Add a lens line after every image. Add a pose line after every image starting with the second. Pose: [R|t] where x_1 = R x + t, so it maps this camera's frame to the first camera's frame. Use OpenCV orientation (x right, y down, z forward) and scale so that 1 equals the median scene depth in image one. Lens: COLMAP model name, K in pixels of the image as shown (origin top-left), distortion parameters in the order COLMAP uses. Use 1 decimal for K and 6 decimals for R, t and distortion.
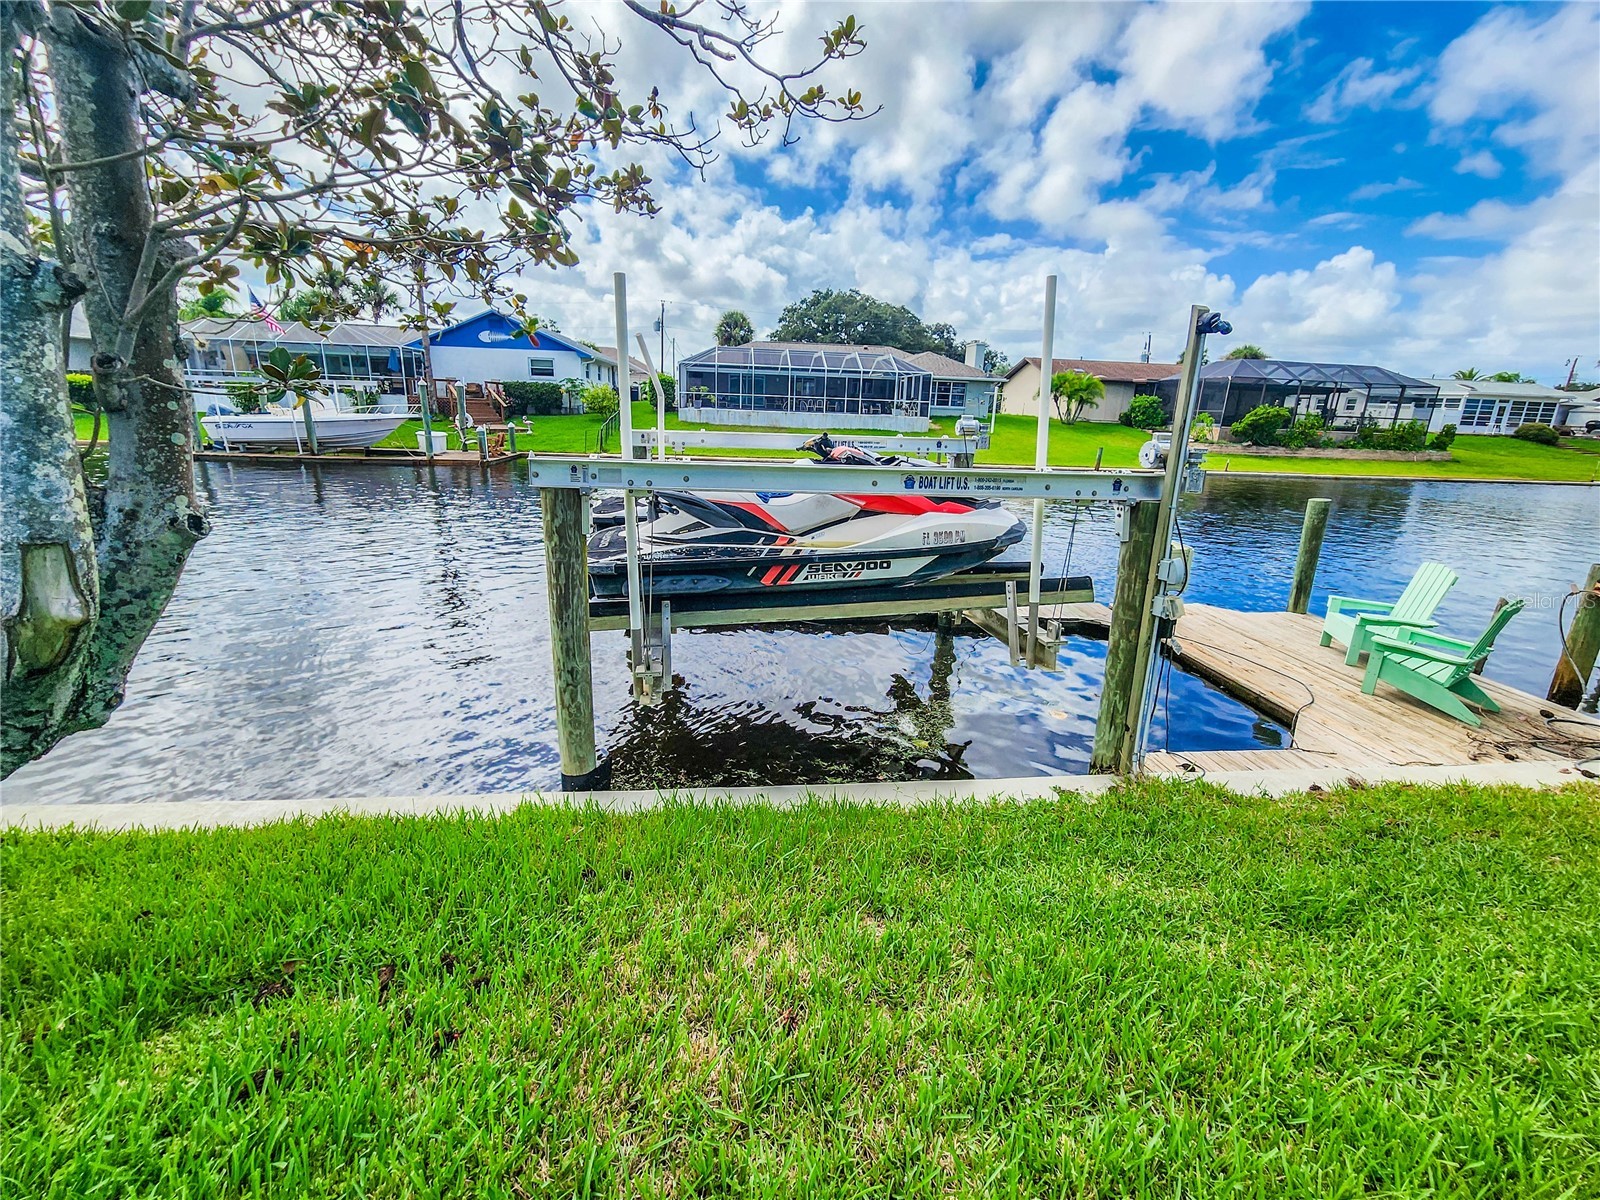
lens RADIAL K [[666.8, 0, 800.0], [0, 666.8, 581.0], [0, 0, 1]] dist [-0.003101, 0.001152]
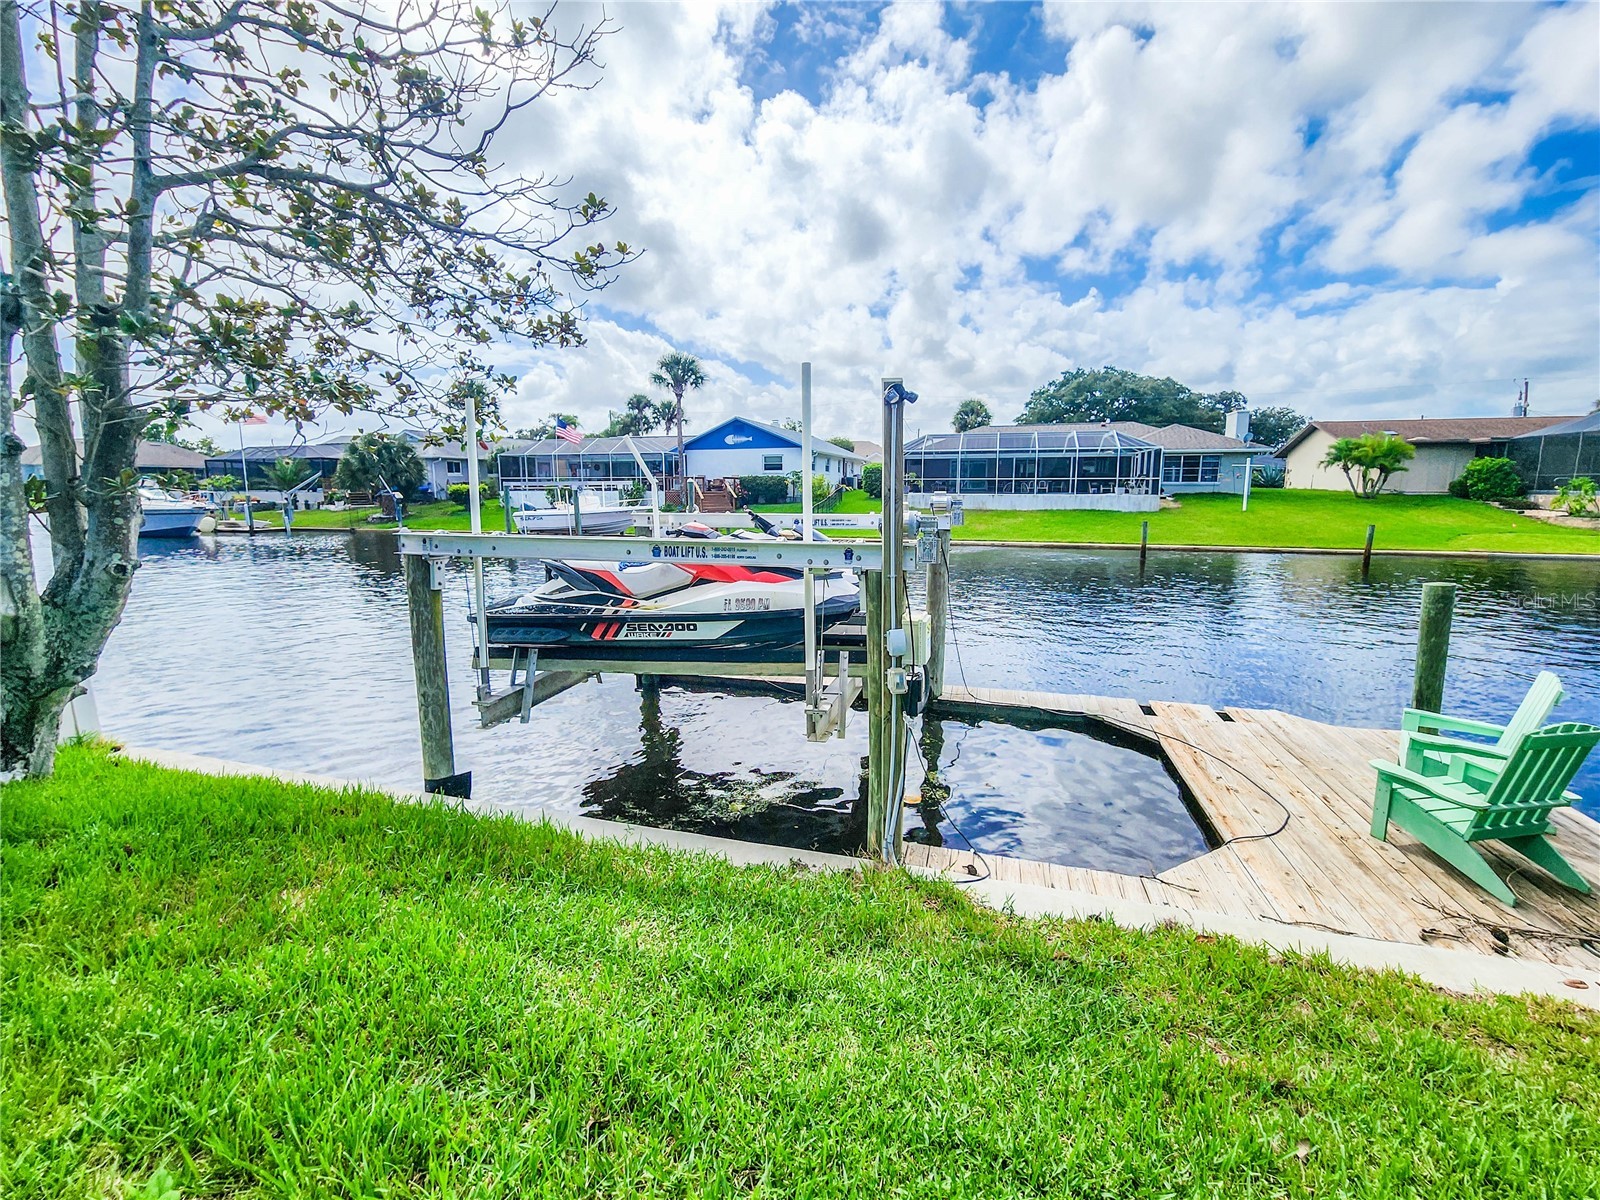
lens RADIAL K [[666.8, 0, 799.7], [0, 666.8, 579.8], [0, 0, 1]] dist [-0.003101, 0.001152]
pose [[0.923204, 0.016321, -0.383964, 0.134956], [-0.064692, 0.991441, -0.113401, 0.002192], [0.378827, 0.129532, 0.916358, 0.009273]]
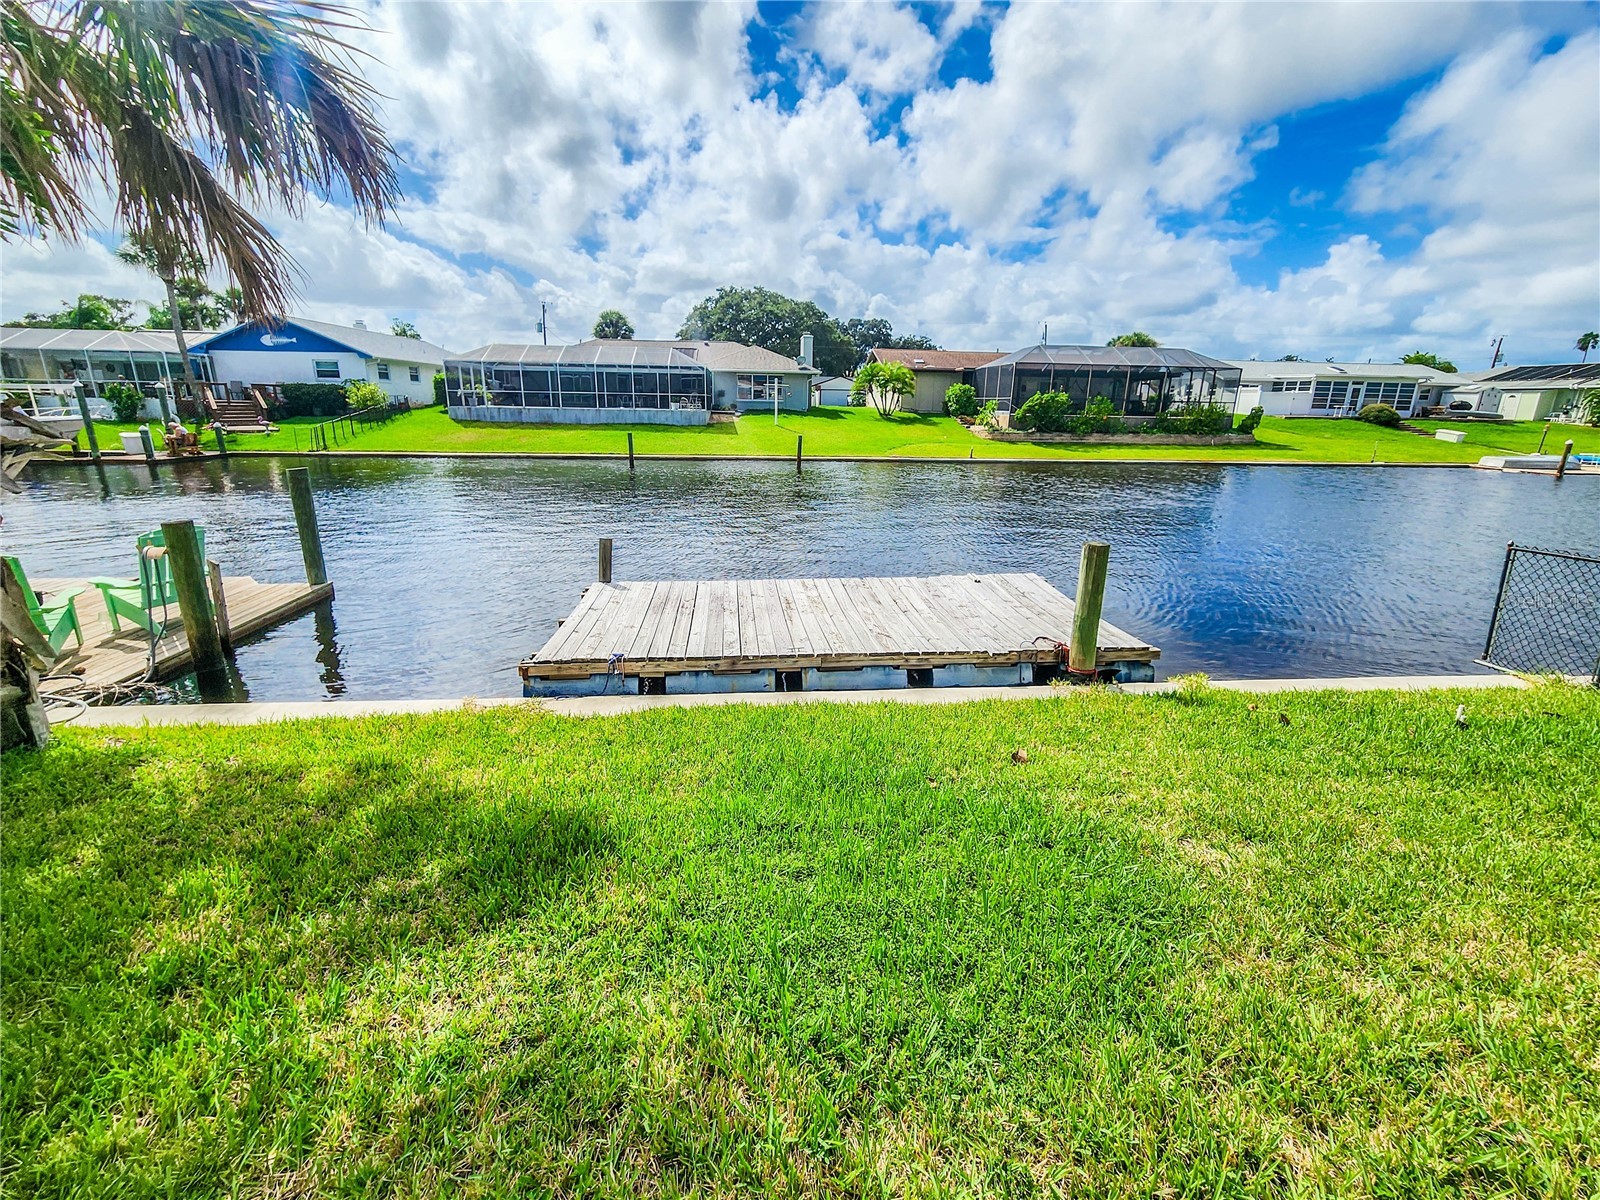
lens RADIAL K [[666.8, 0, 807.2], [0, 666.8, 589.6], [0, 0, 1]] dist [-0.003101, 0.001152]
pose [[0.999427, -0.012198, -0.031578, 0.552004], [0.012484, 0.999883, 0.008869, 0.023903], [0.031466, -0.009258, 0.999462, 0.006647]]
